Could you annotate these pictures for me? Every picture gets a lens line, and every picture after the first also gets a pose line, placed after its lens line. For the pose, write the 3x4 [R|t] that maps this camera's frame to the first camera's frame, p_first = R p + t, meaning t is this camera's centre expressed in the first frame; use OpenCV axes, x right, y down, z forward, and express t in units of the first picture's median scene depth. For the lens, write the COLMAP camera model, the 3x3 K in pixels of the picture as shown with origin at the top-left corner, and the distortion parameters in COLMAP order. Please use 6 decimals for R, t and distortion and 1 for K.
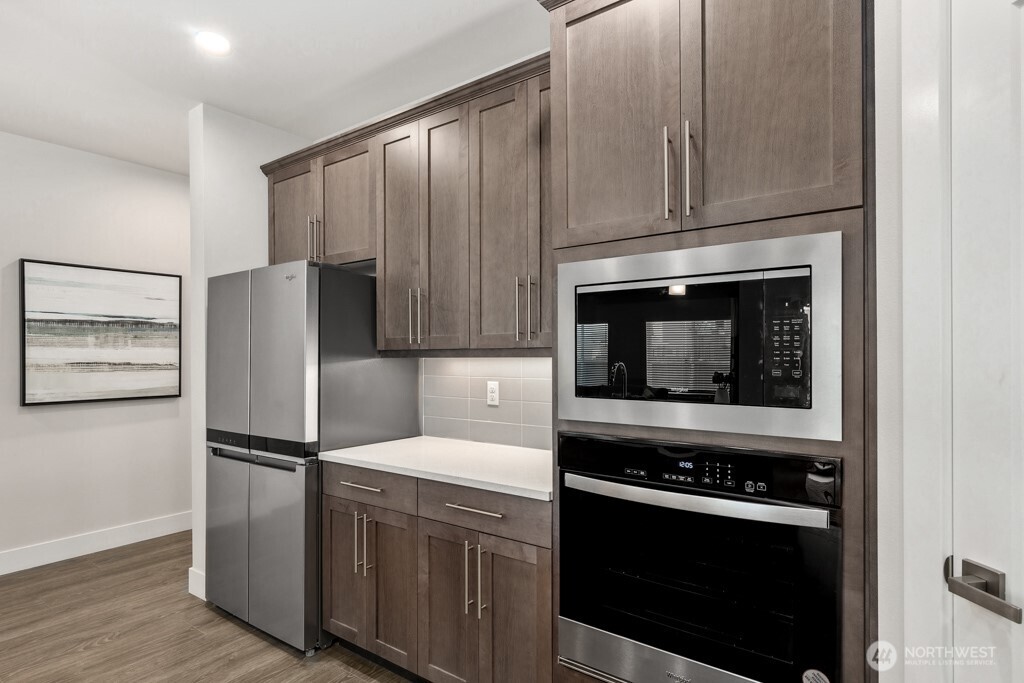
lens RADIAL K [[541.9, 0, 511.3], [0, 541.9, 344.5], [0, 0, 1]] dist [-0.000771, 0.000234]
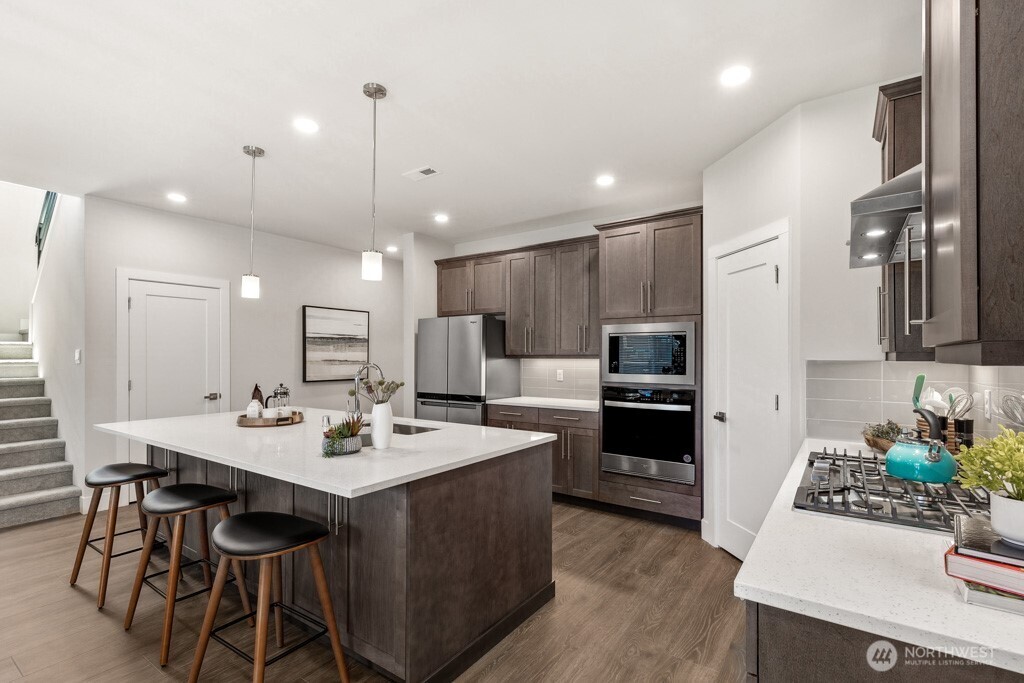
lens RADIAL K [[470.6, 0, 509.8], [0, 470.6, 342.6], [0, 0, 1]] dist [0.001946, -0.000315]
pose [[0.999782, 0.007819, 0.019344, -0.290621], [-0.007612, 0.999913, -0.010751, -0.020004], [-0.019427, 0.010601, 0.999755, -0.934538]]
